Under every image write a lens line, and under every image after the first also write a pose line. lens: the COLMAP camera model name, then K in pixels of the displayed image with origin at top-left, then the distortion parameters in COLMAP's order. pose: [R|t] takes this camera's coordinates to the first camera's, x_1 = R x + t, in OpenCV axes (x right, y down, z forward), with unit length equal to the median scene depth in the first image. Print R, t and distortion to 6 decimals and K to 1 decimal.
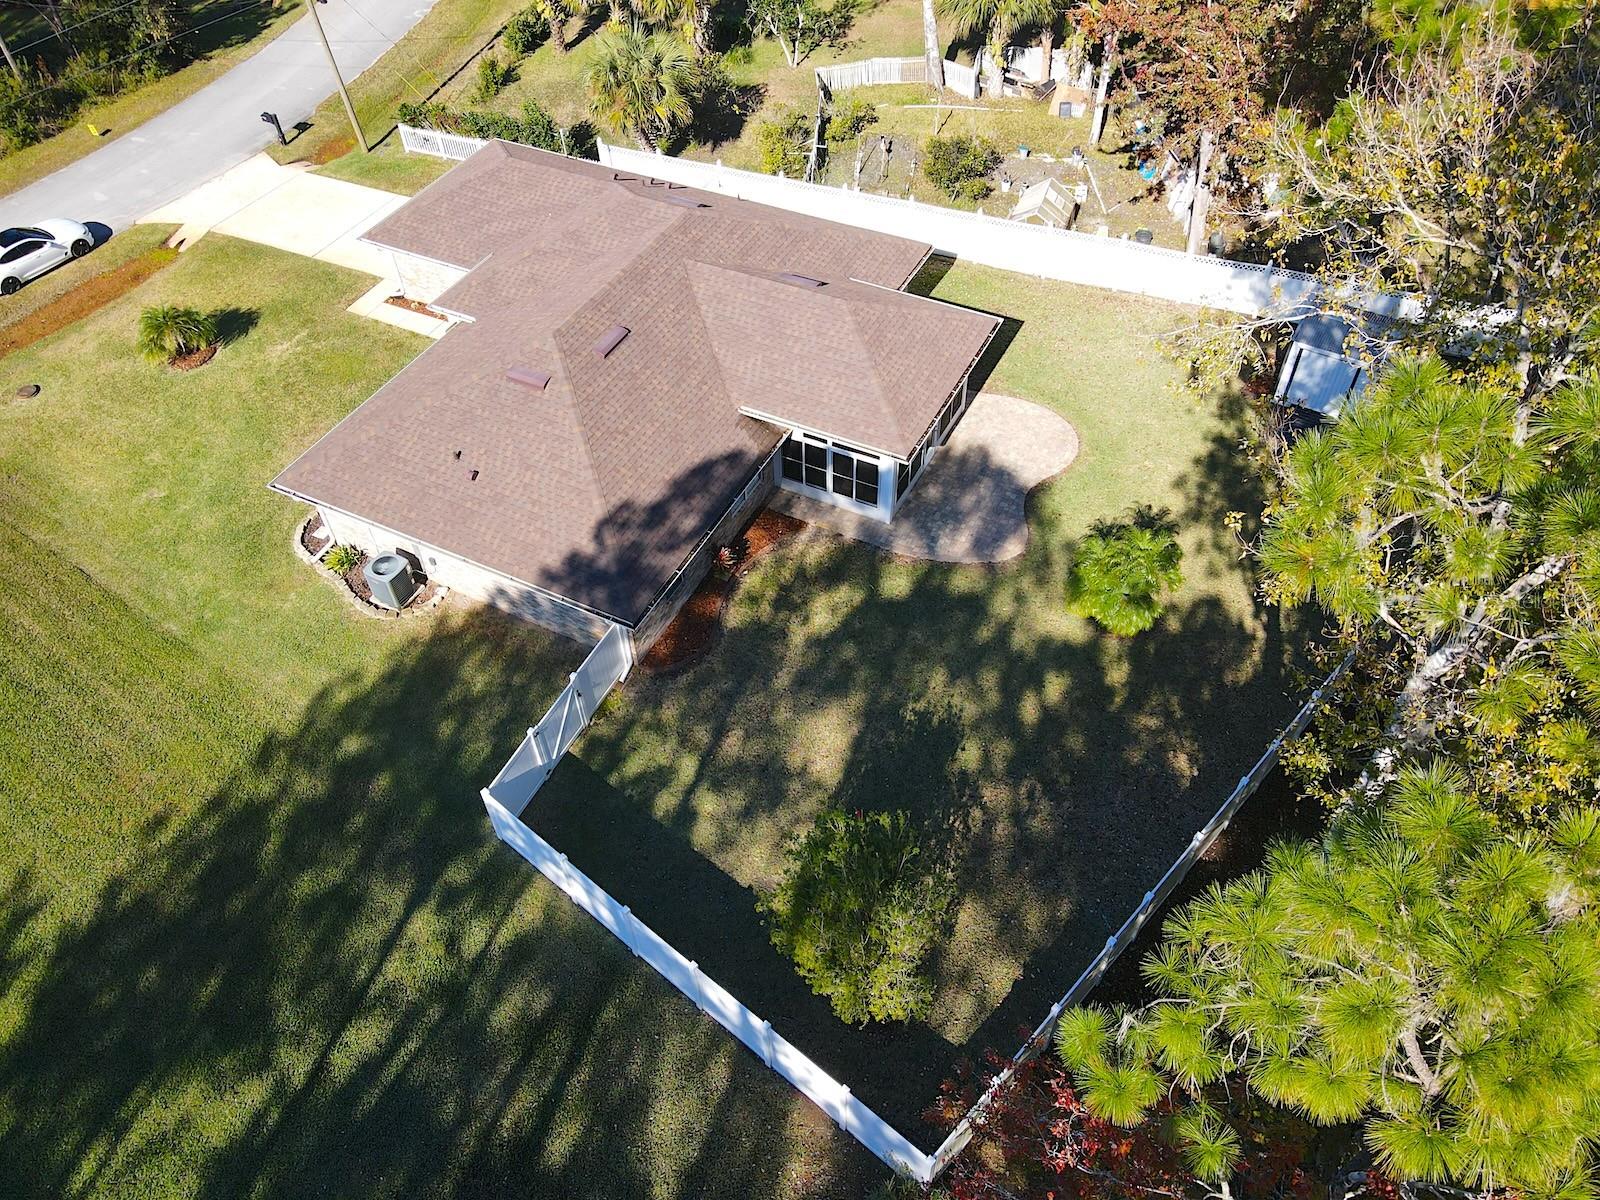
lens RADIAL K [[1204.8, 0, 792.1], [0, 1204.8, 603.7], [0, 0, 1]] dist [0.000157, 0.032717]
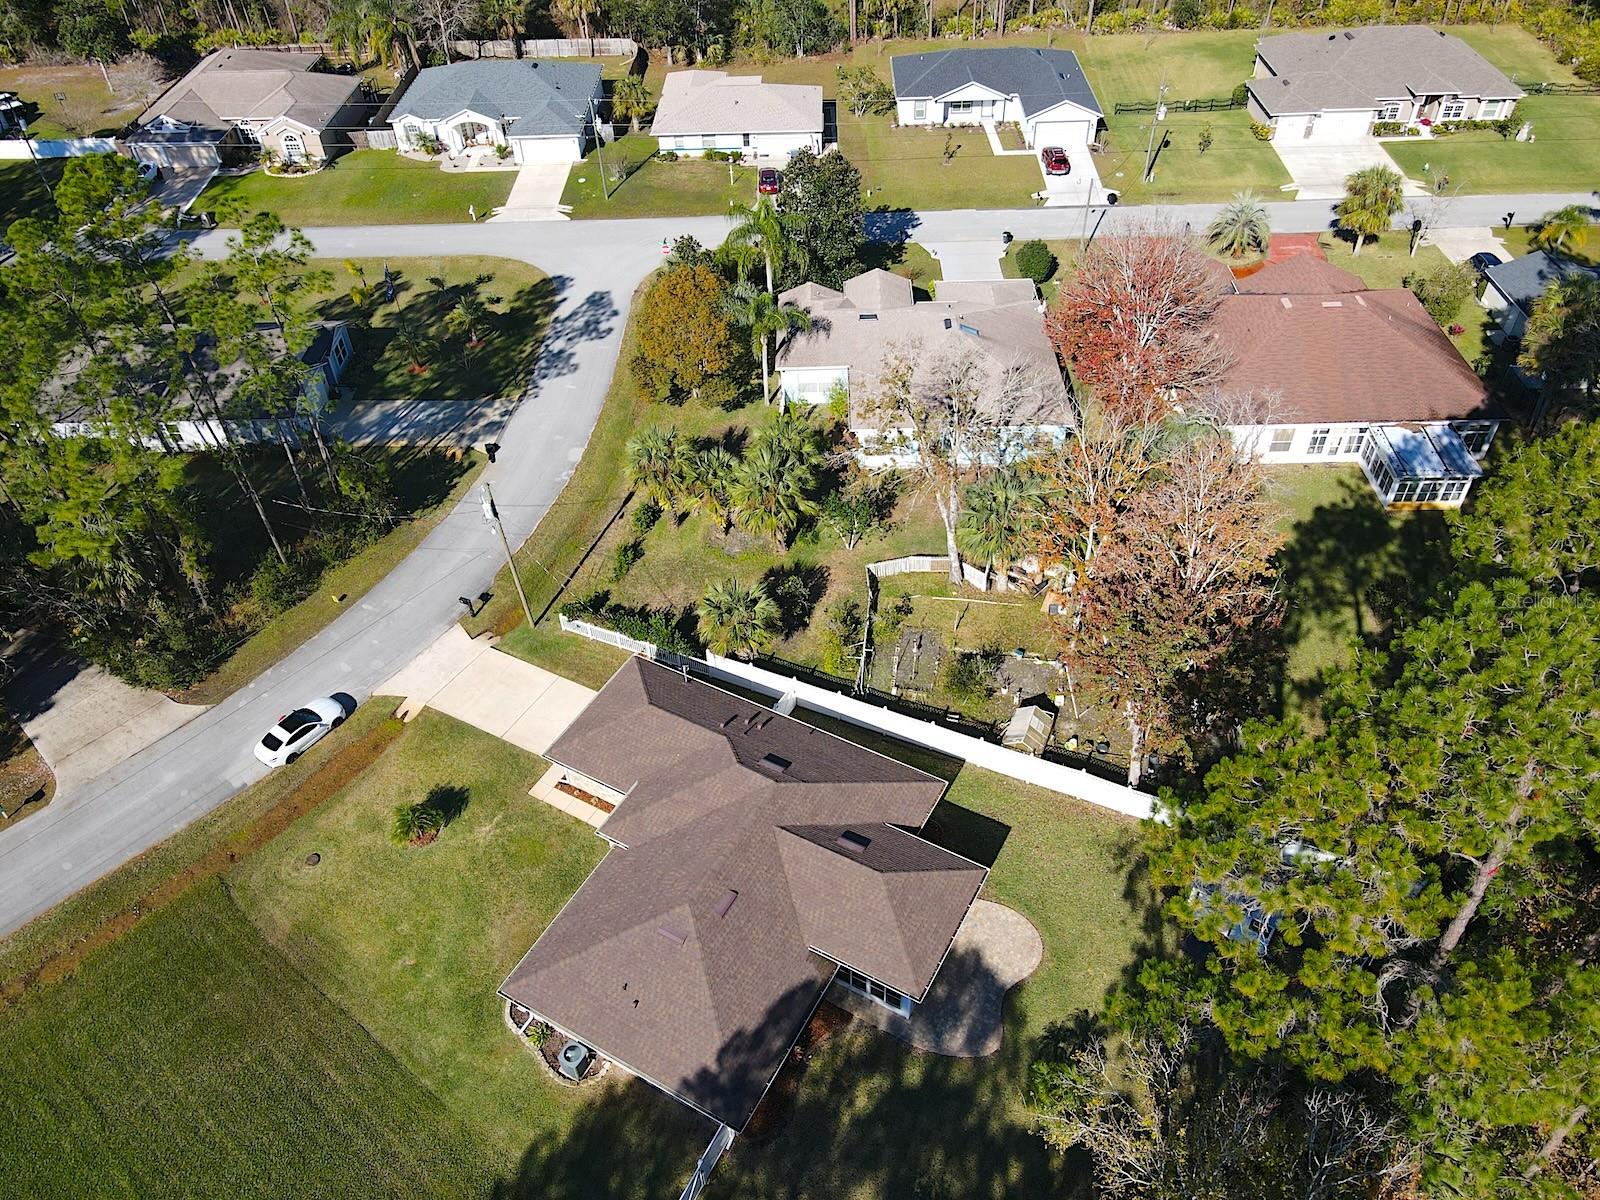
lens RADIAL K [[1204.8, 0, 792.2], [0, 1204.8, 596.5], [0, 0, 1]] dist [0.000157, 0.032717]
pose [[0.998971, 0.020793, -0.040295, -0.013171], [-0.024223, 0.995950, -0.086587, -0.452720], [0.038331, 0.087474, 0.995429, -0.515484]]
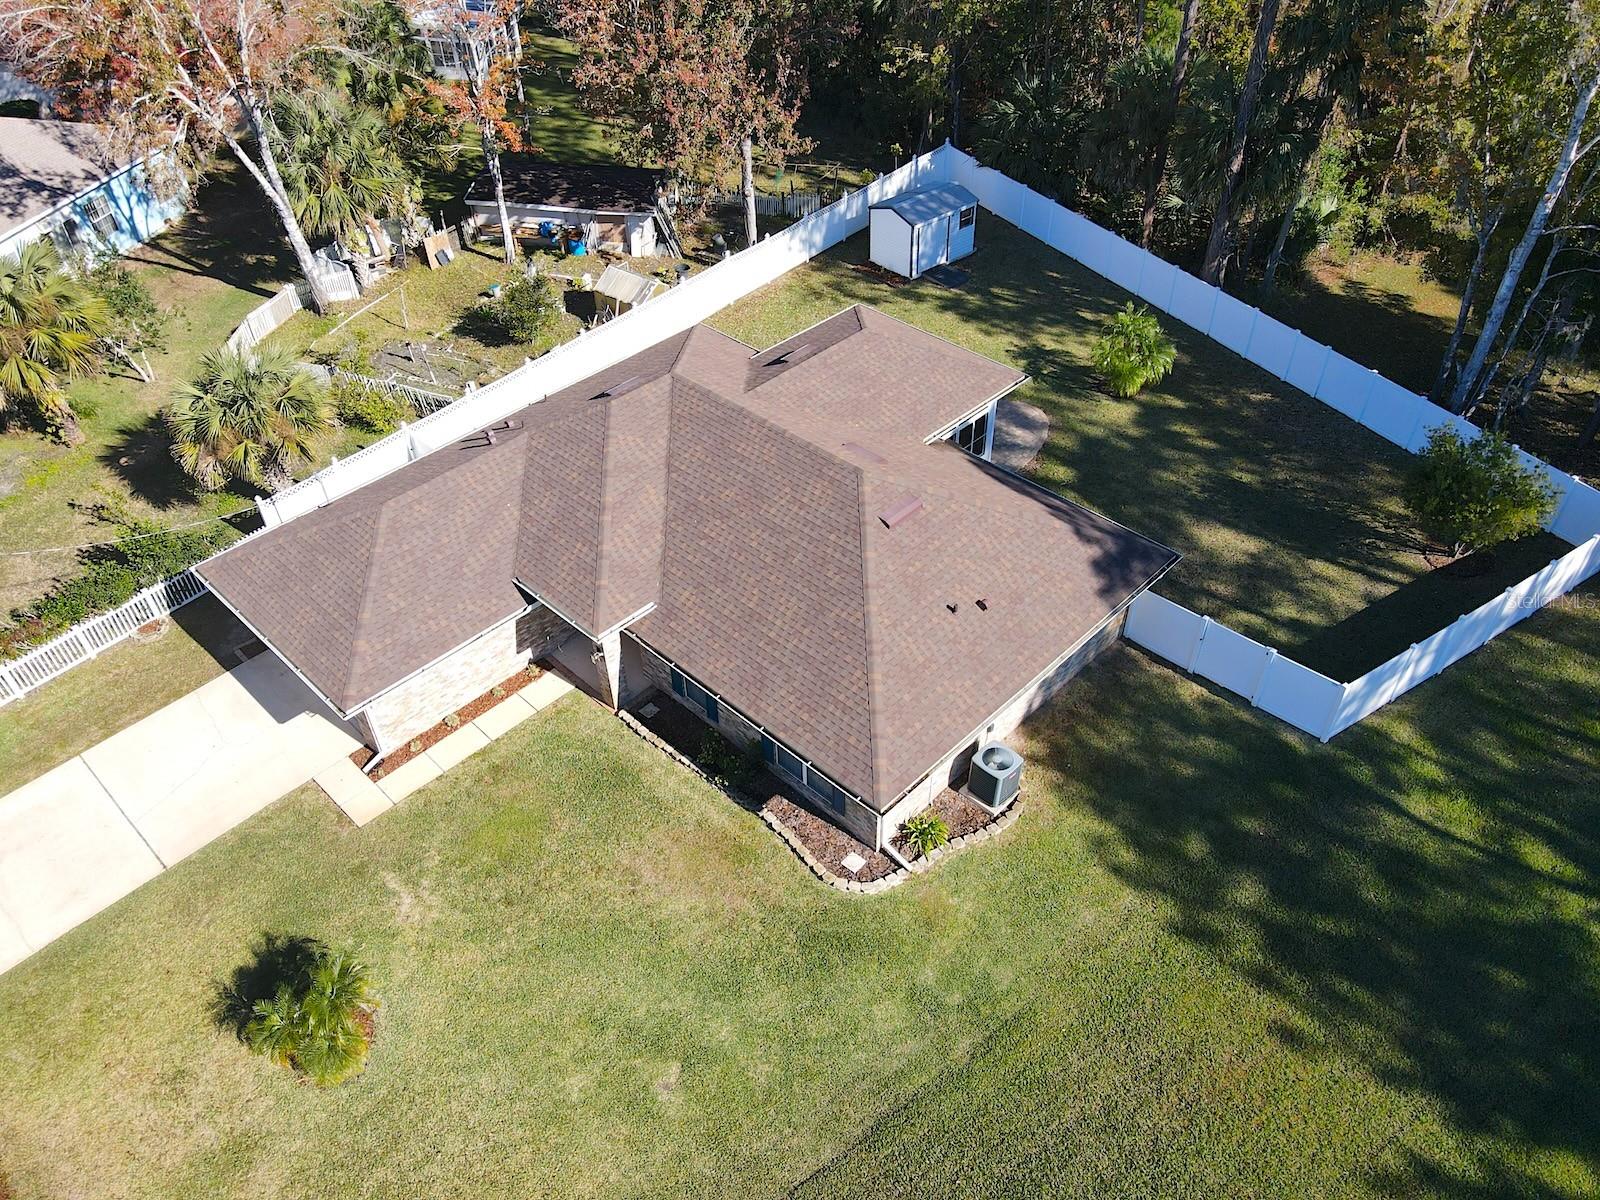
lens RADIAL K [[1204.8, 0, 786.4], [0, 1204.8, 604.8], [0, 0, 1]] dist [0.000157, 0.032717]
pose [[0.291161, -0.613229, 0.734286, -0.903657], [0.713445, 0.650534, 0.260388, -0.416053], [-0.637356, 0.448057, 0.626915, 0.473347]]
